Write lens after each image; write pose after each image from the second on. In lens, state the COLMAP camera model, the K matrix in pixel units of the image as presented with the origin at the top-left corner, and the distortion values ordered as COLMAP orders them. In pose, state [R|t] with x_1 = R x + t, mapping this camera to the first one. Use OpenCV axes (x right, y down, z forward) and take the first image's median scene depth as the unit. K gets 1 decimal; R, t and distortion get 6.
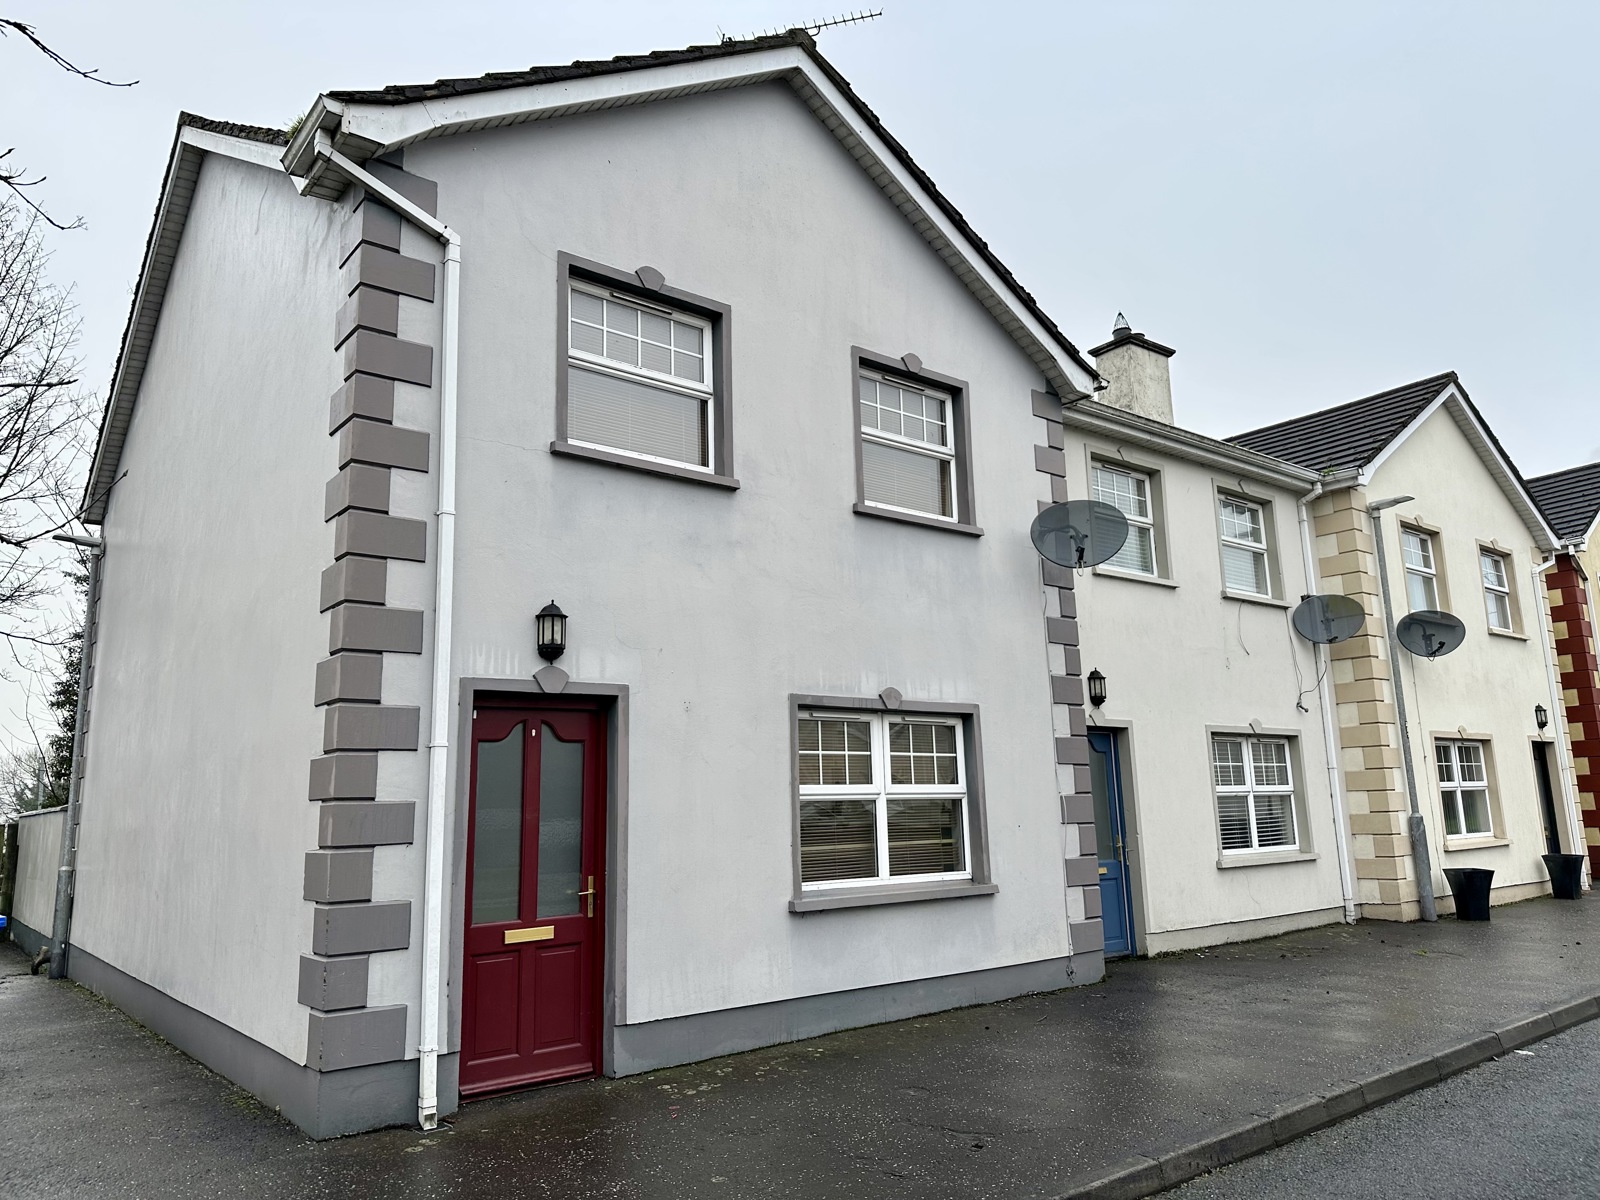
lens RADIAL K [[1087.8, 0, 798.6], [0, 1087.8, 592.9], [0, 0, 1]] dist [0.100768, -0.131698]
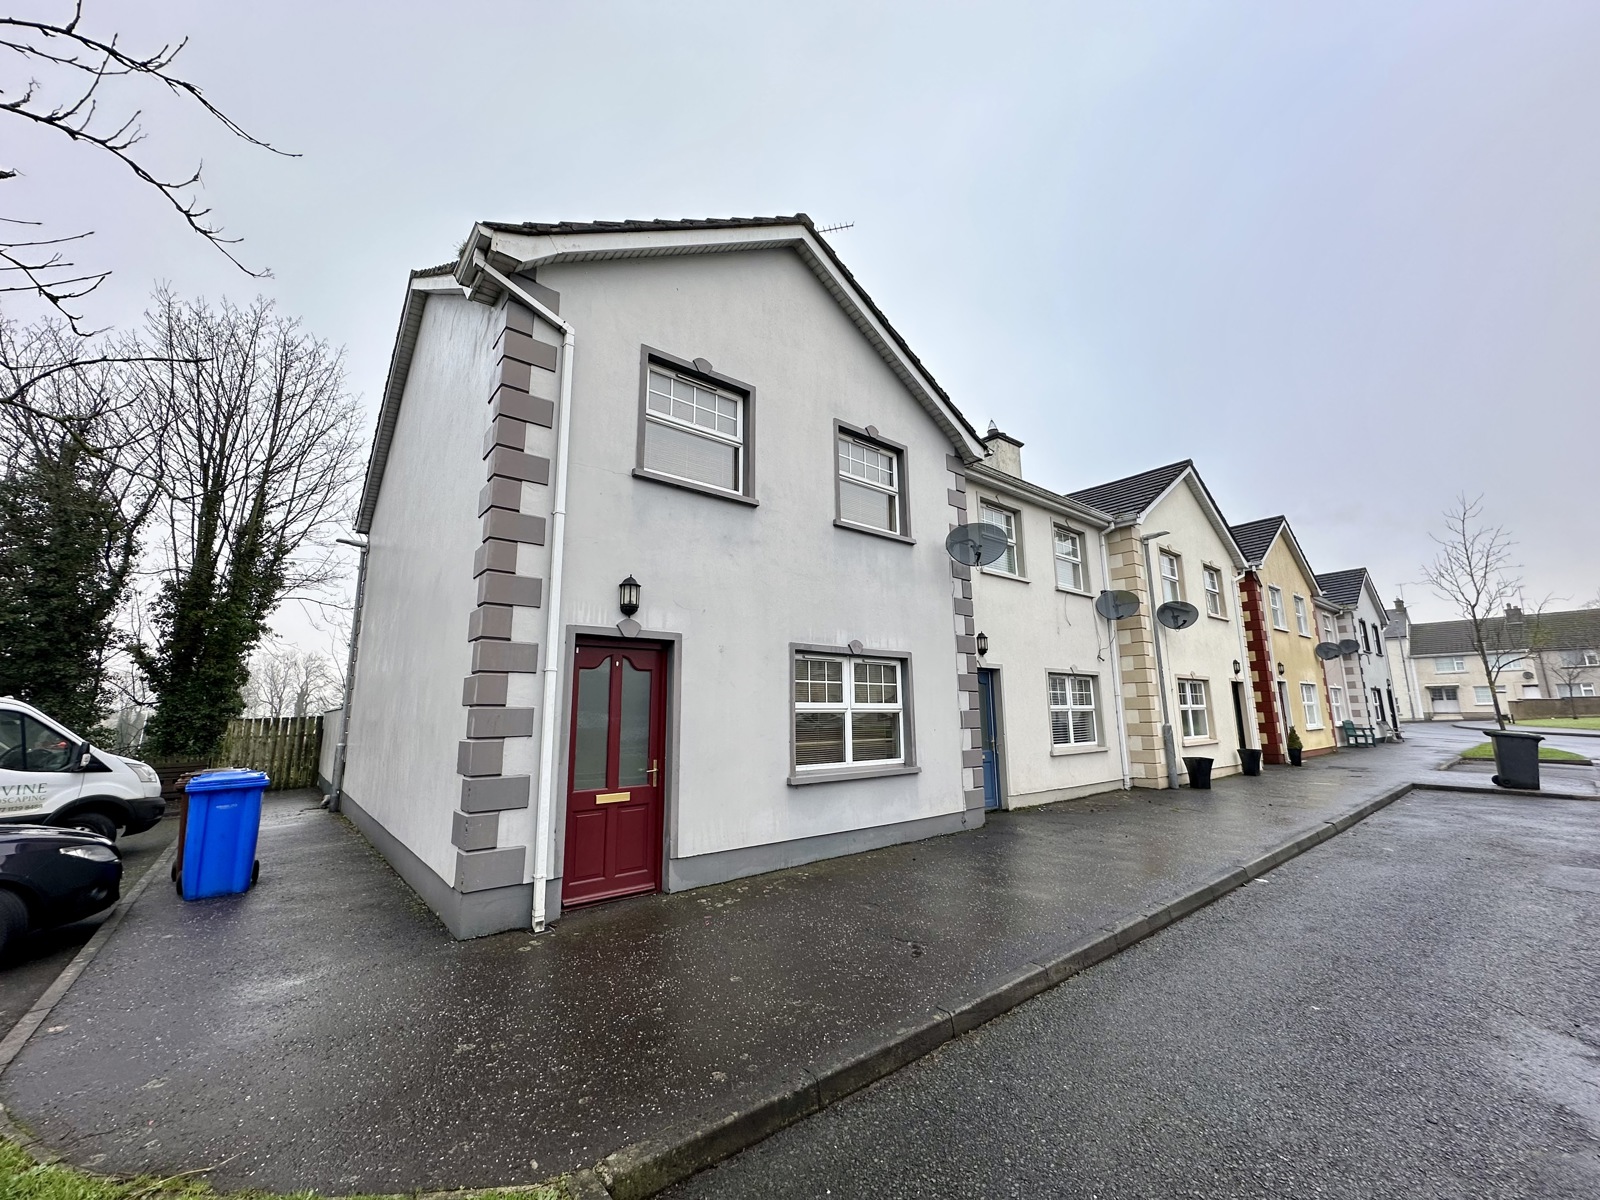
lens RADIAL K [[637.1, 0, 799.2], [0, 637.1, 600.8], [0, 0, 1]] dist [-0.001762, -0.000151]
pose [[0.999807, 0.017624, 0.008736, -0.003805], [-0.017767, 0.999705, 0.016588, 0.018825], [-0.008441, -0.016740, 0.999824, 0.107885]]
